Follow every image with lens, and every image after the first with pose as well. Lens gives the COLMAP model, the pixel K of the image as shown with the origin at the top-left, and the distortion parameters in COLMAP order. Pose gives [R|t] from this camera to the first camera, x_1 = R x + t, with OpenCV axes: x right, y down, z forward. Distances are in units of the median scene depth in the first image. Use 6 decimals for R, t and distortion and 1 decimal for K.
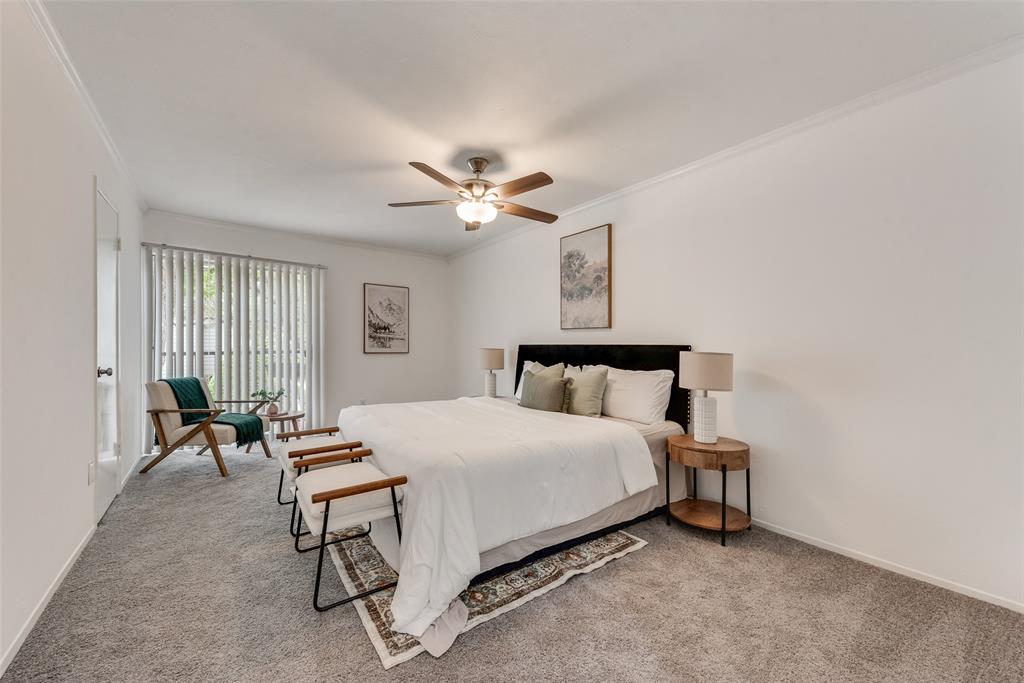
lens RADIAL K [[396.5, 0, 506.3], [0, 396.5, 340.7], [0, 0, 1]] dist [0.000393, -0.000853]
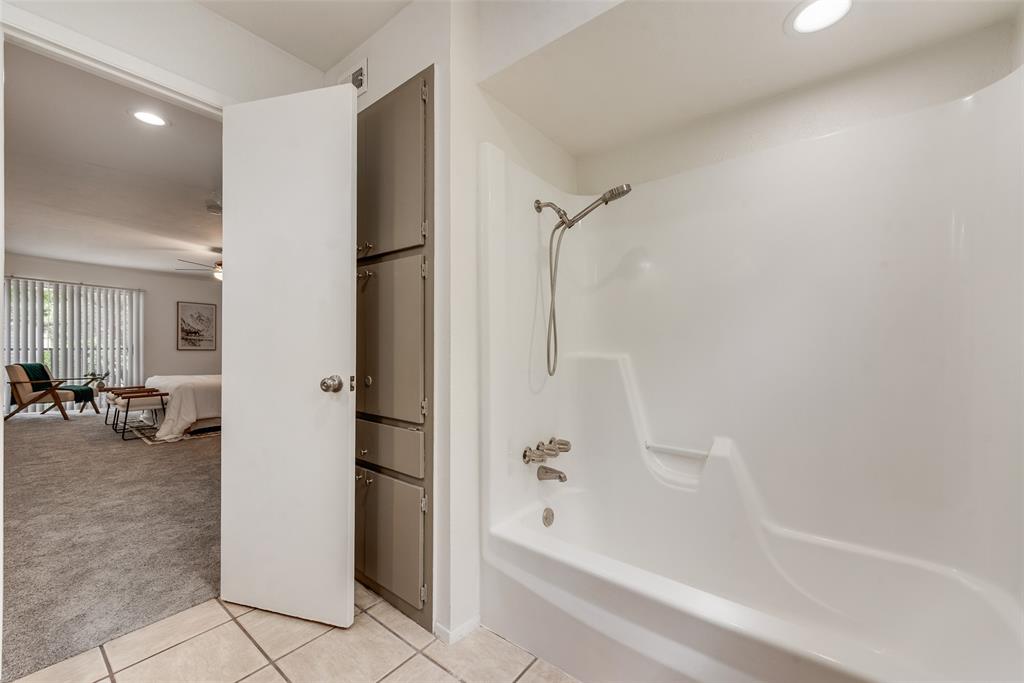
lens RADIAL K [[402.8, 0, 508.4], [0, 402.8, 347.3], [0, 0, 1]] dist [0.011340, -0.005709]
pose [[0.965050, 0.003848, 0.262037, 0.523951], [-0.004518, 0.999988, 0.001954, 0.017469], [-0.262026, -0.003070, 0.965056, -0.928988]]
